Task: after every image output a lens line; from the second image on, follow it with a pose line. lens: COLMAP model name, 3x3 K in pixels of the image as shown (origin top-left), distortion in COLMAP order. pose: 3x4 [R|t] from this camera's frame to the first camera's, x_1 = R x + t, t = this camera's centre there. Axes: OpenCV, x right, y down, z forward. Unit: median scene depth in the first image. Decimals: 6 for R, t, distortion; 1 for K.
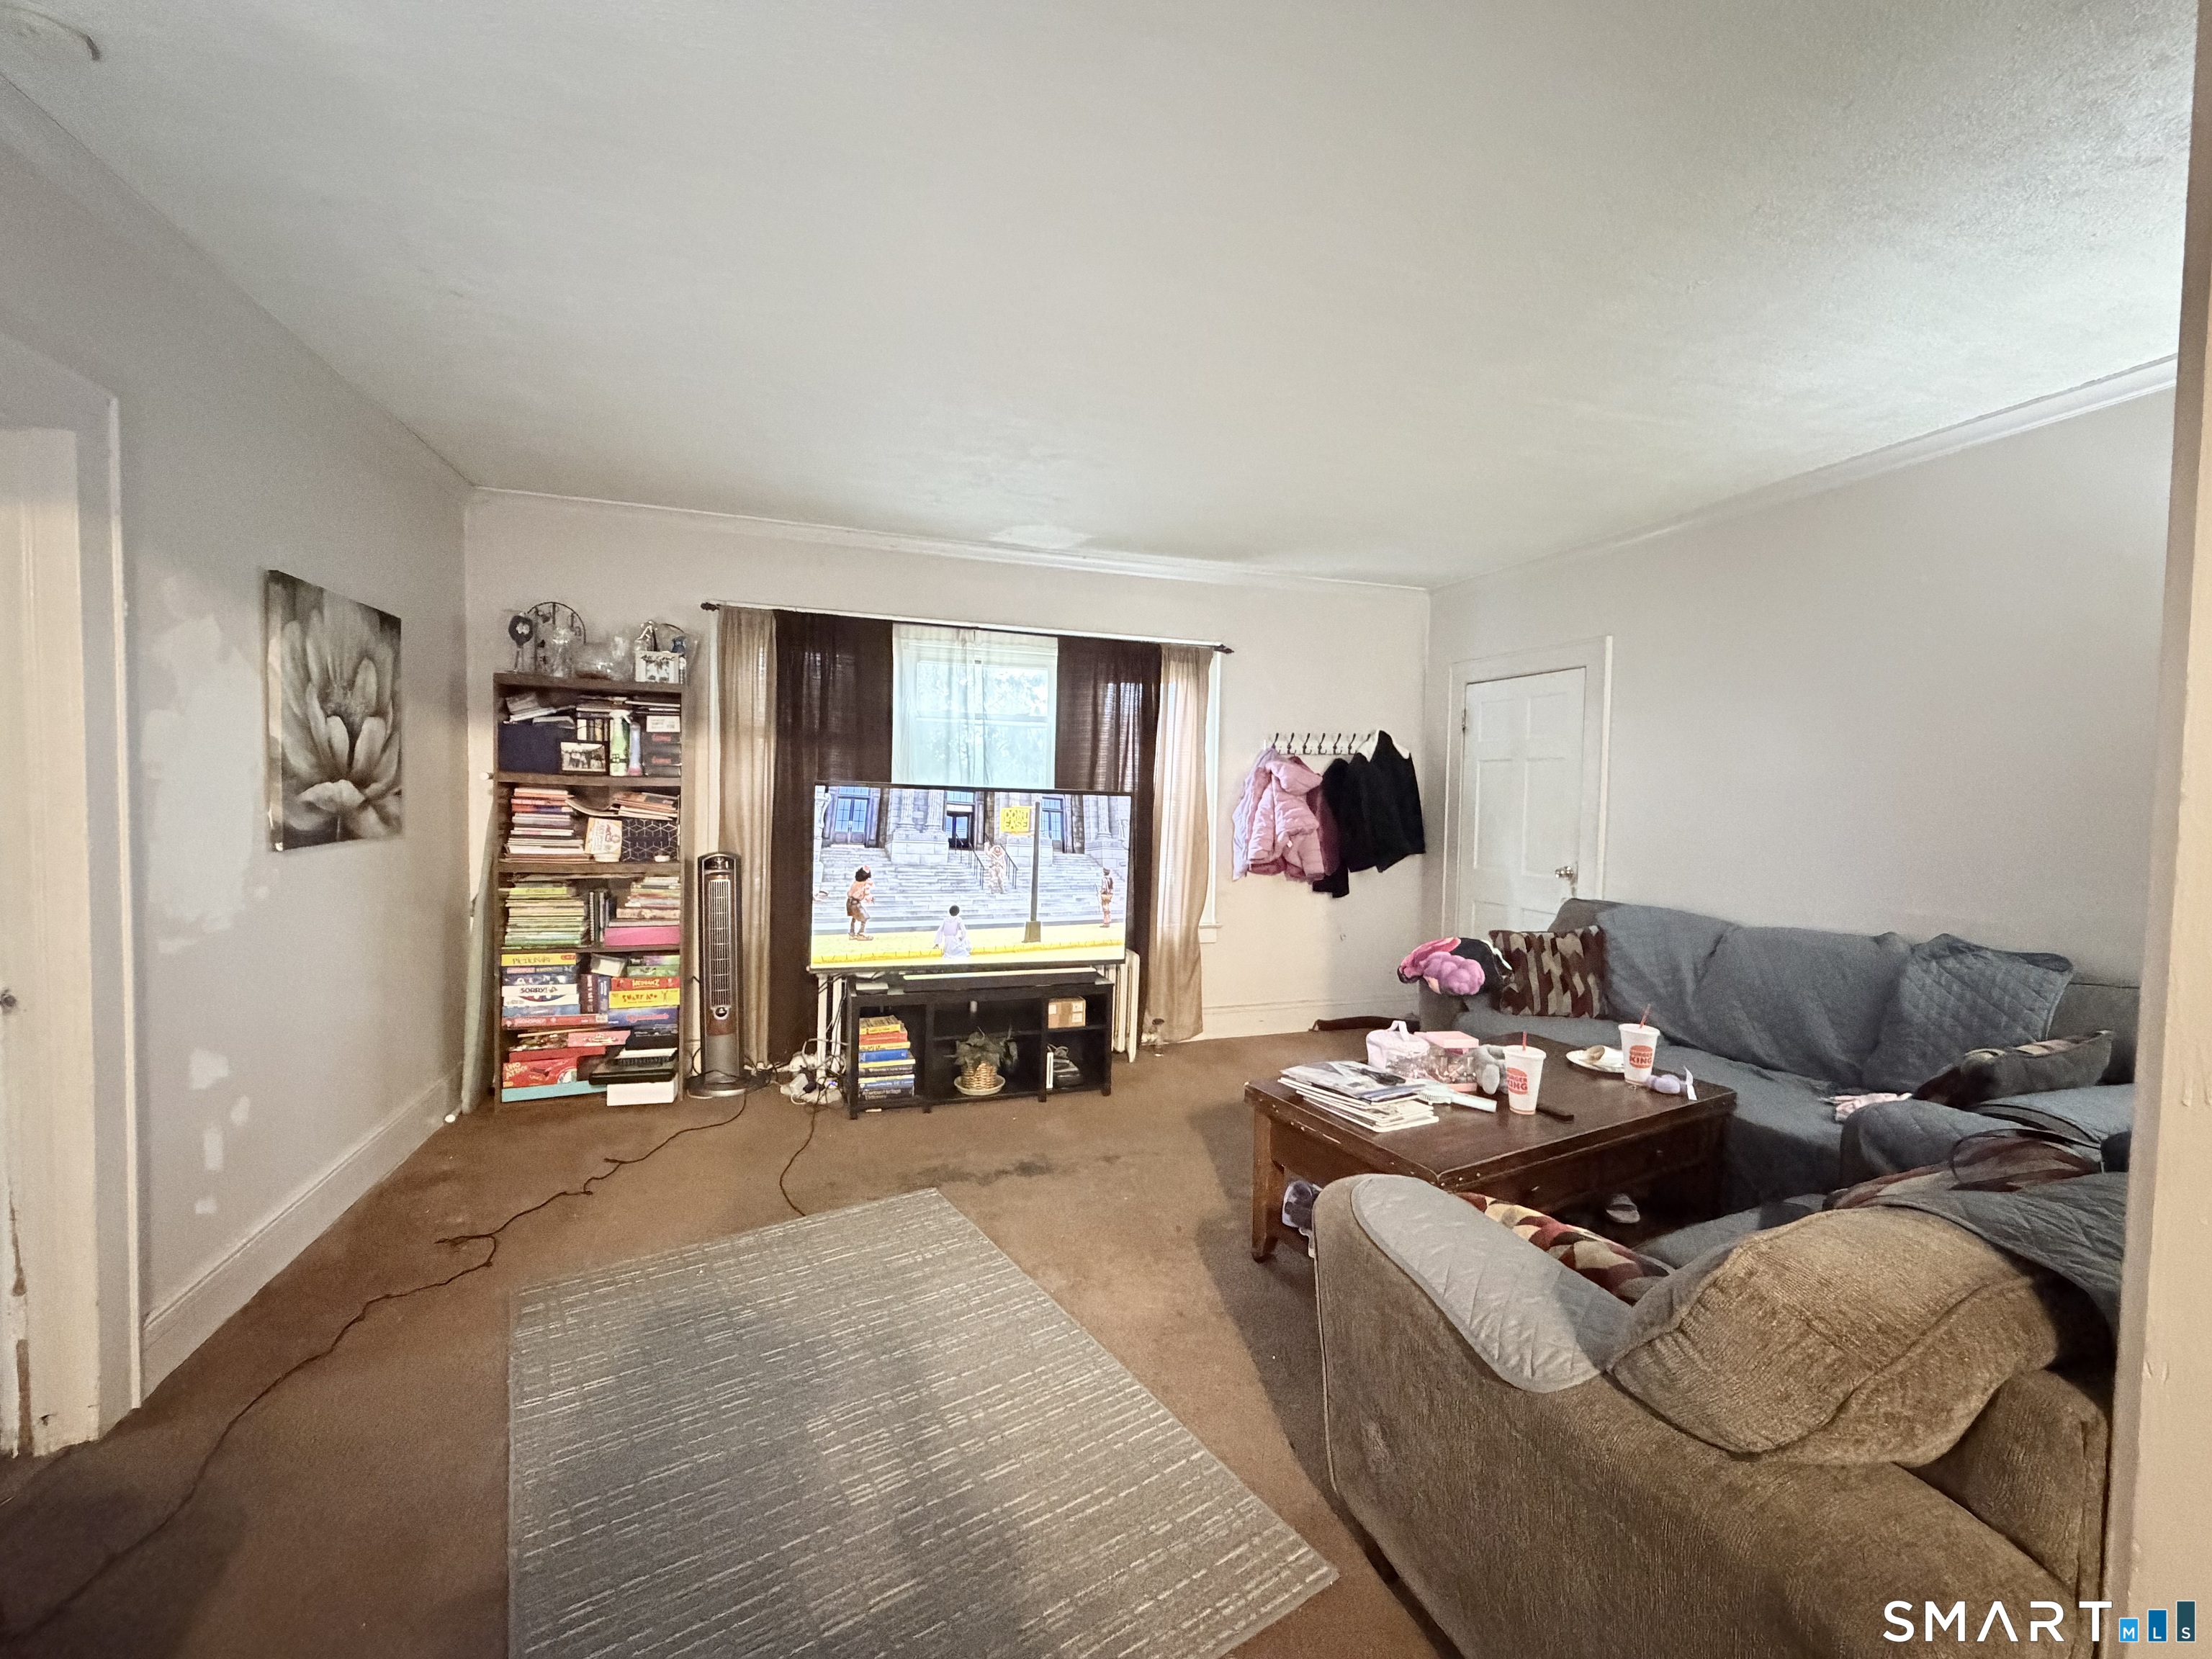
lens RADIAL K [[896.0, 0, 1105.7], [0, 896.0, 818.8], [0, 0, 1]] dist [-0.000200, -0.000010]
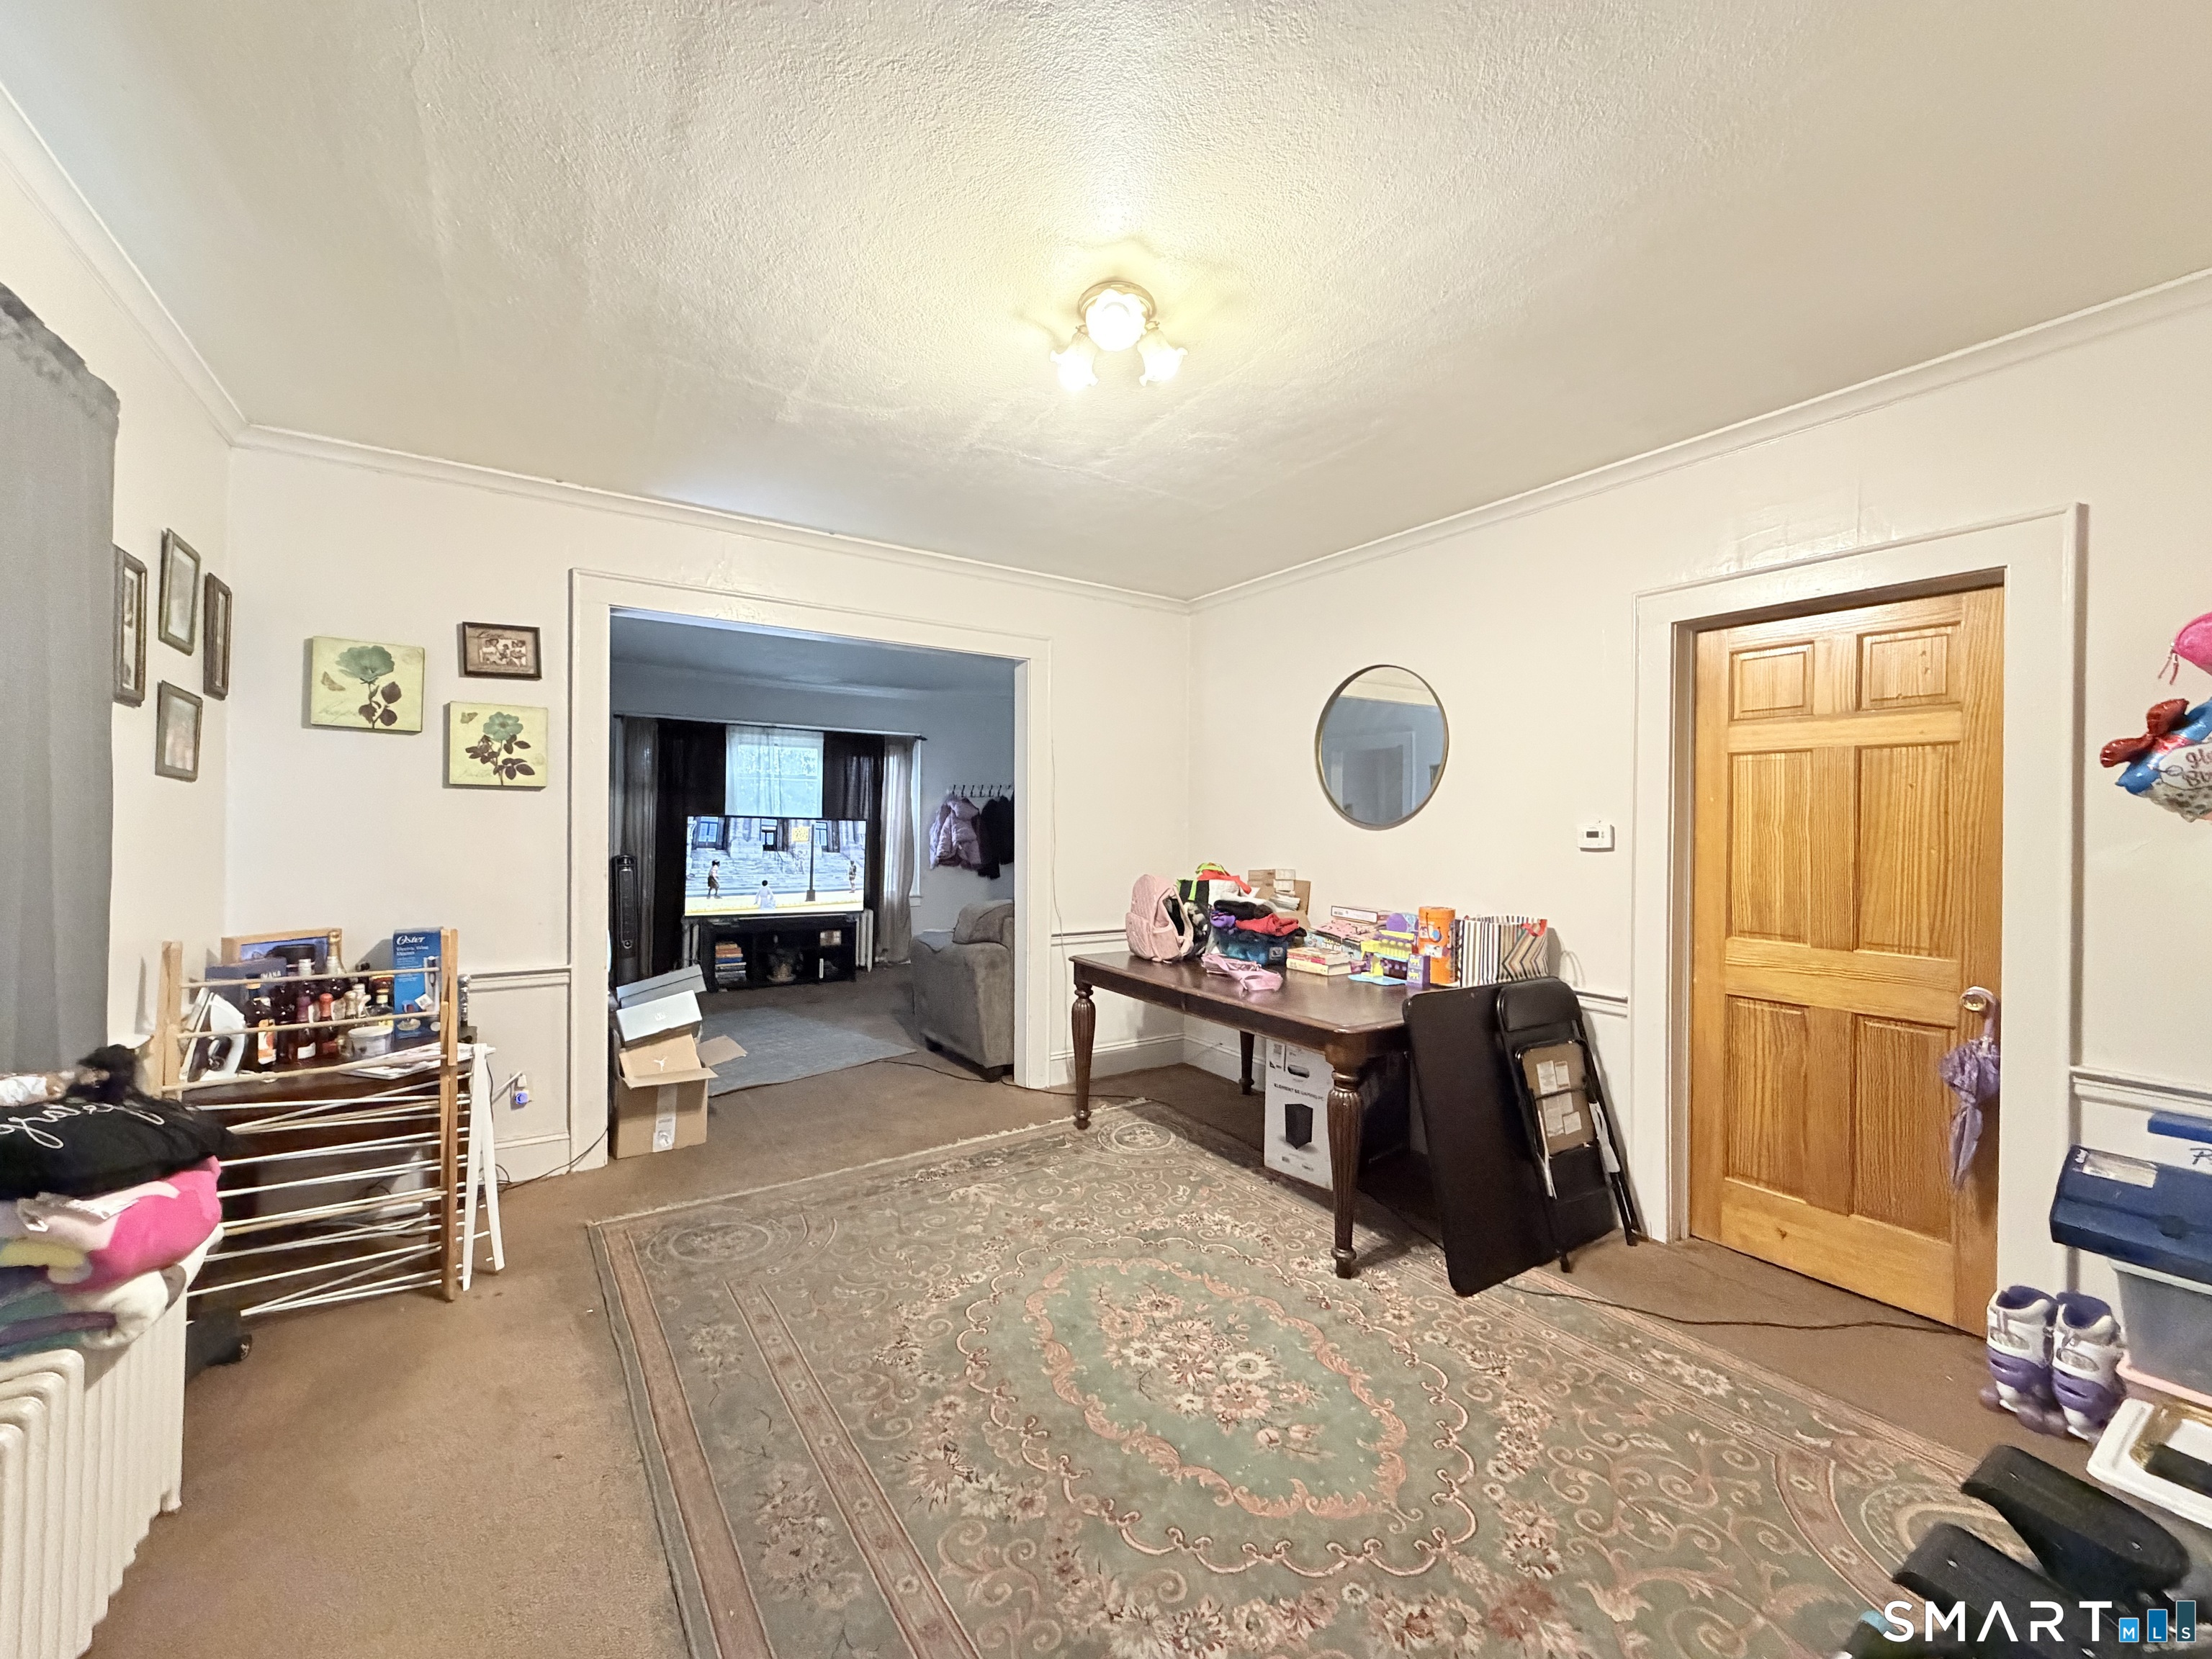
lens RADIAL K [[896.0, 0, 1105.7], [0, 896.0, 818.8], [0, 0, 1]] dist [-0.000200, -0.000010]
pose [[0.967553, -0.007989, 0.252544, 0.040072], [0.016585, 0.999353, -0.031926, 0.037069], [-0.252125, 0.035078, 0.967059, -0.915129]]
